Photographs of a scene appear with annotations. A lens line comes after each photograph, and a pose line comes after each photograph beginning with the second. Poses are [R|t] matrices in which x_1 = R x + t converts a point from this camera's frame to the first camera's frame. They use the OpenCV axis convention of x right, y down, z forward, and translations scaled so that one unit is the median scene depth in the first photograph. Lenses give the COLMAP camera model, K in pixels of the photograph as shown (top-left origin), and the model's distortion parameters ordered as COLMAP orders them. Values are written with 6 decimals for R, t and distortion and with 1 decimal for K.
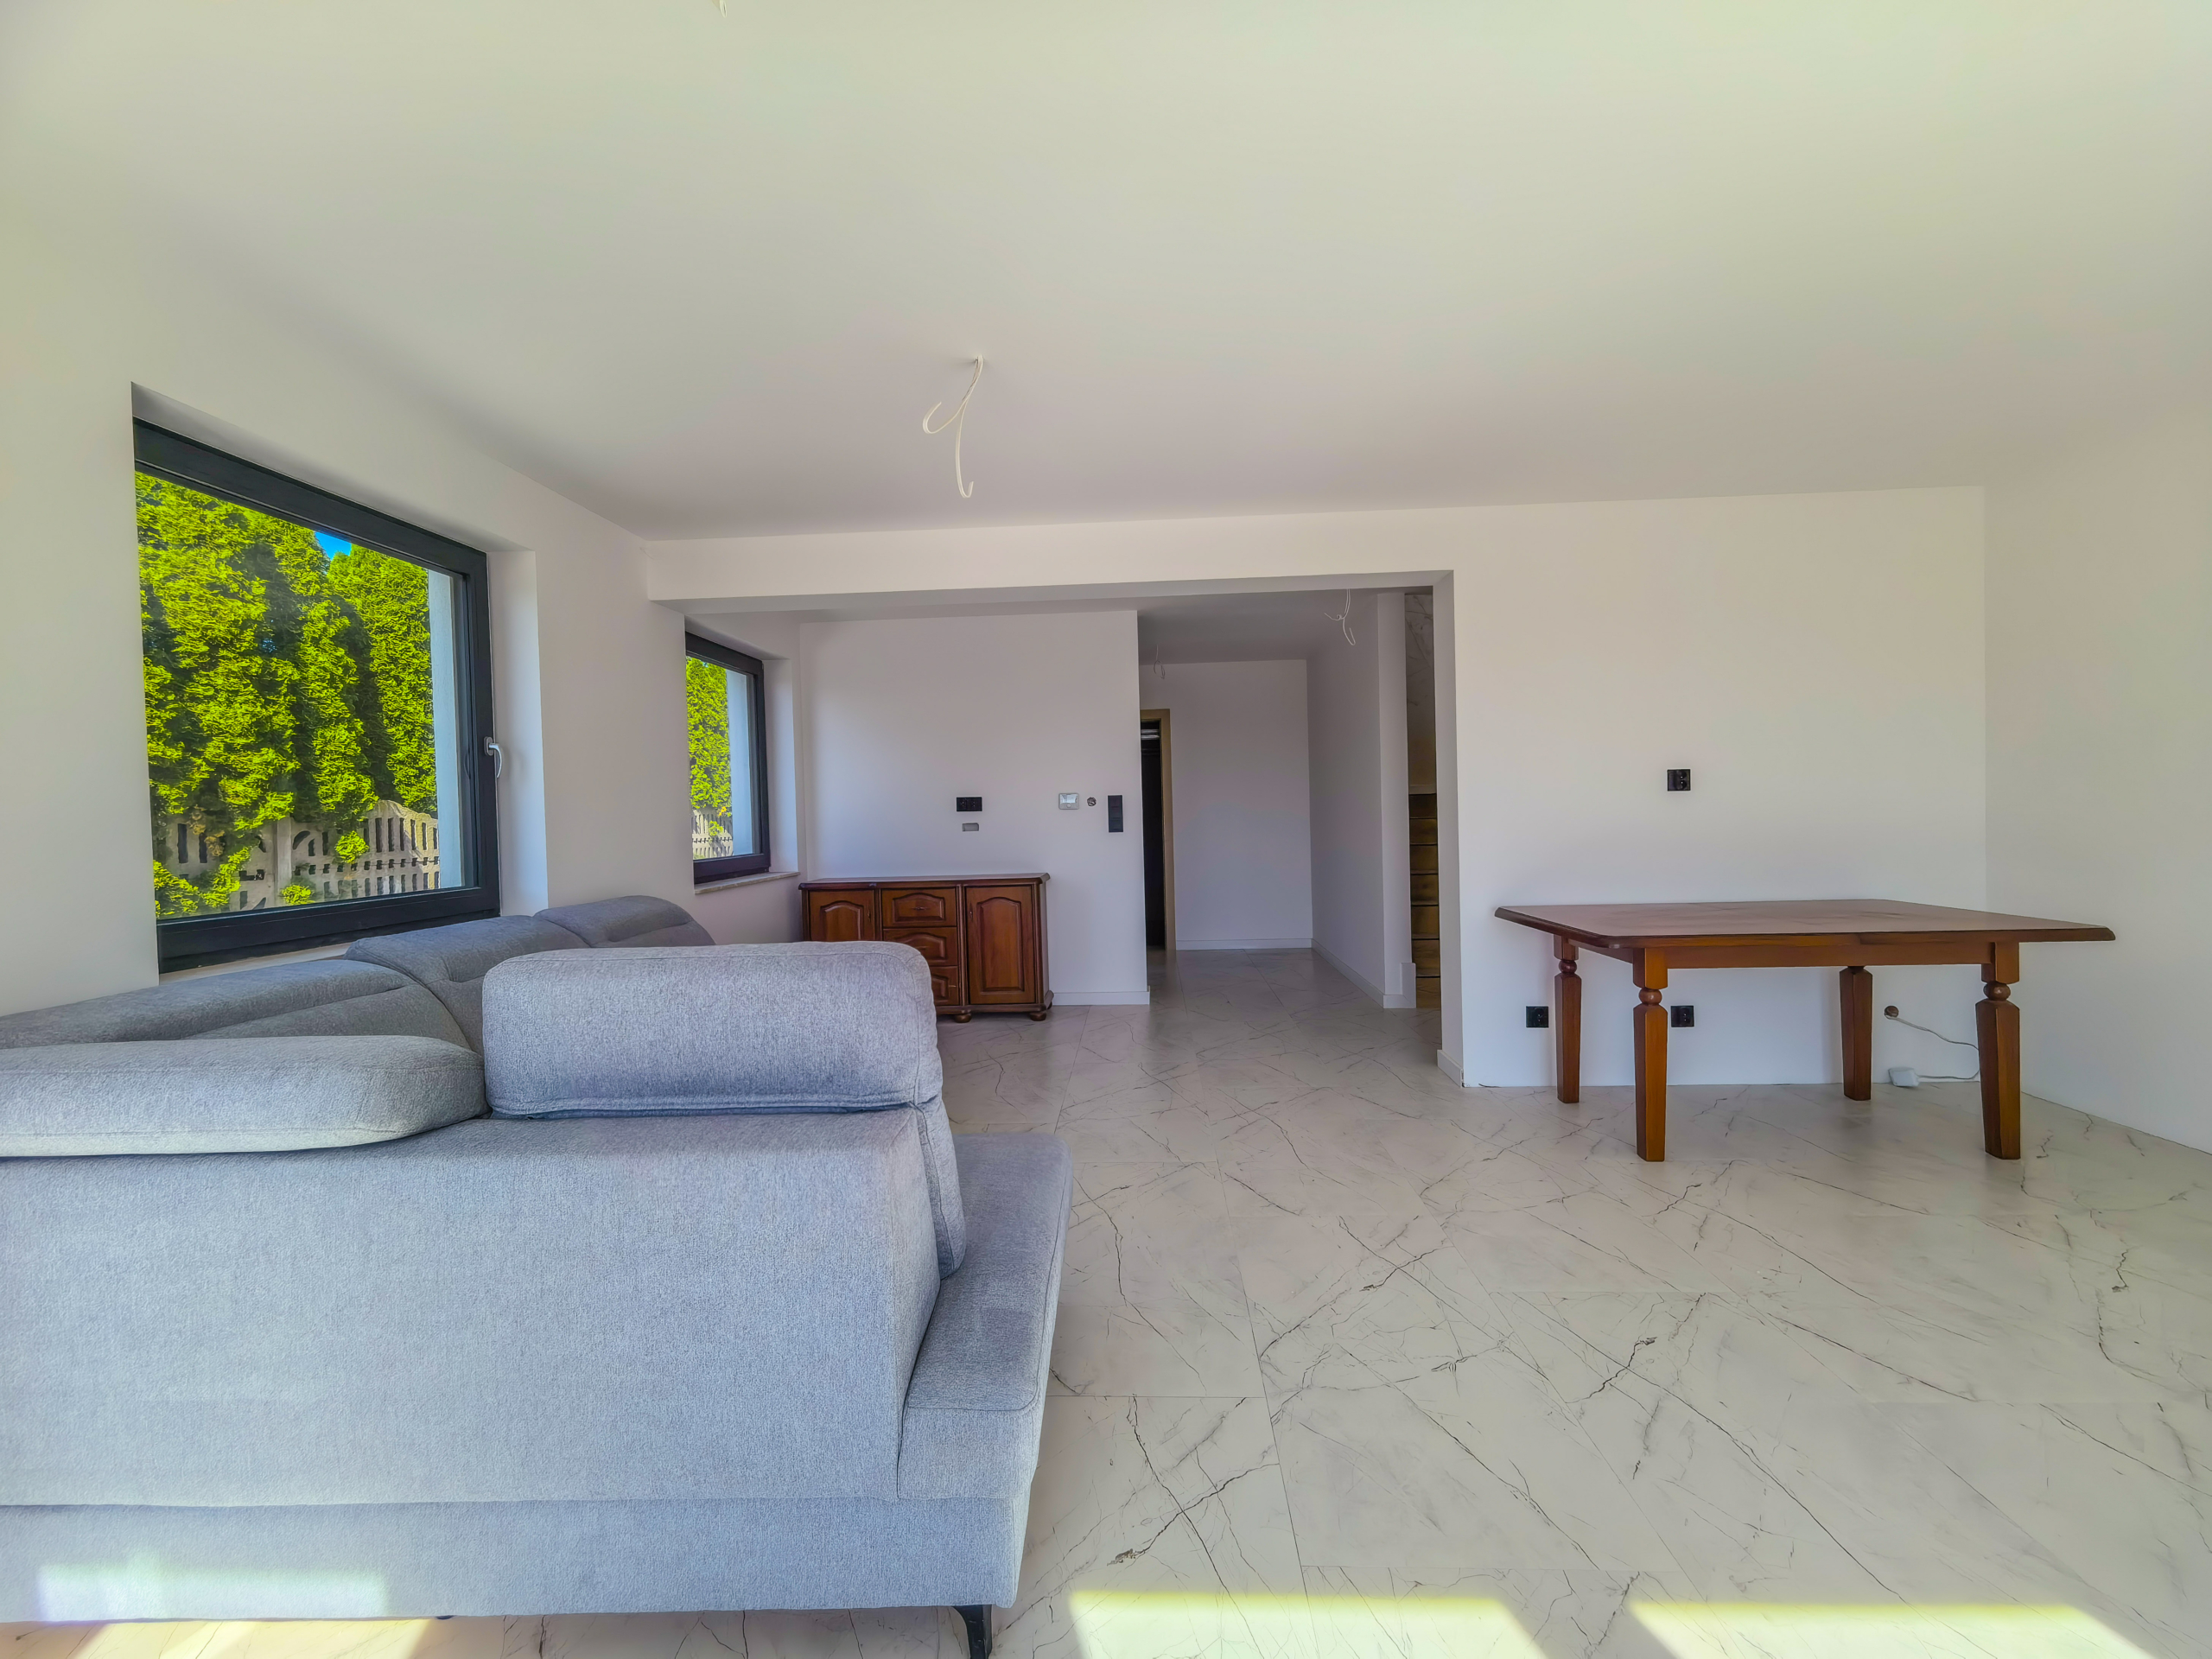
lens RADIAL K [[864.8, 0, 1109.6], [0, 864.8, 819.9], [0, 0, 1]] dist [0.000737, -0.000332]
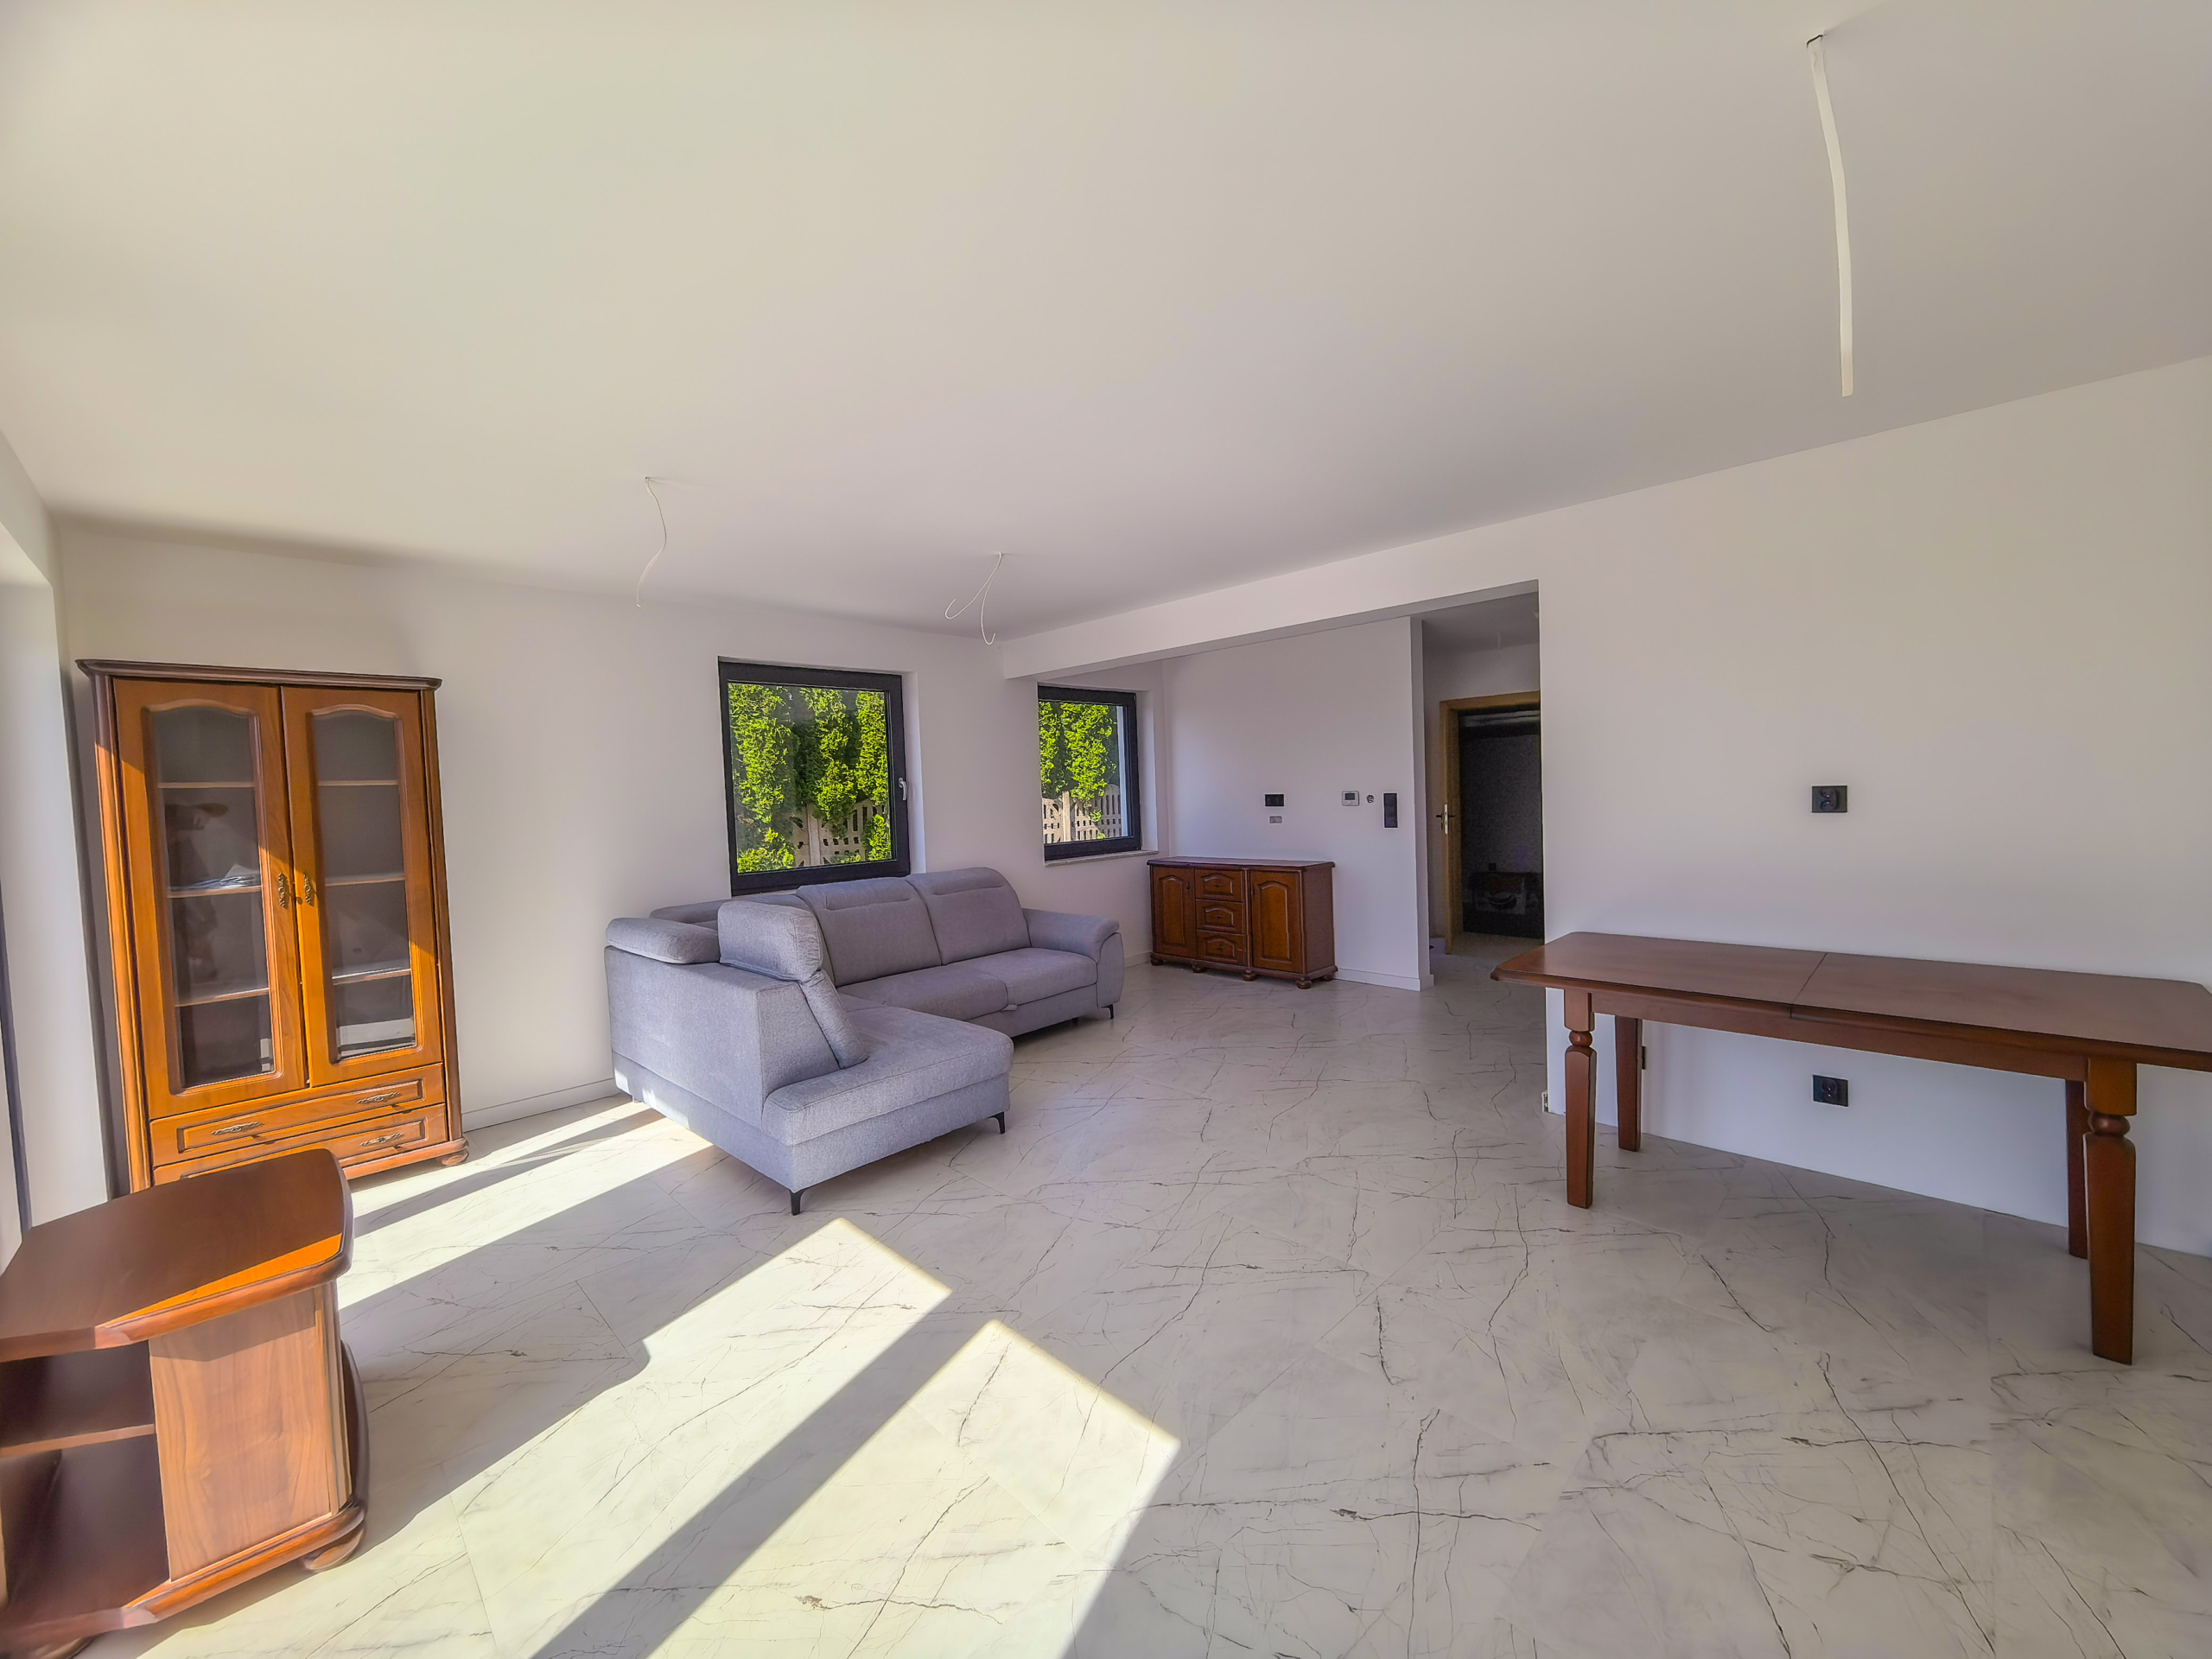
lens RADIAL K [[864.8, 0, 1111.3], [0, 864.8, 828.8], [0, 0, 1]] dist [0.000737, -0.000332]
pose [[0.740495, 0.028903, -0.671440, 0.694581], [0.011243, 0.998402, 0.055377, -0.069960], [0.671968, -0.048555, 0.738987, -0.040464]]
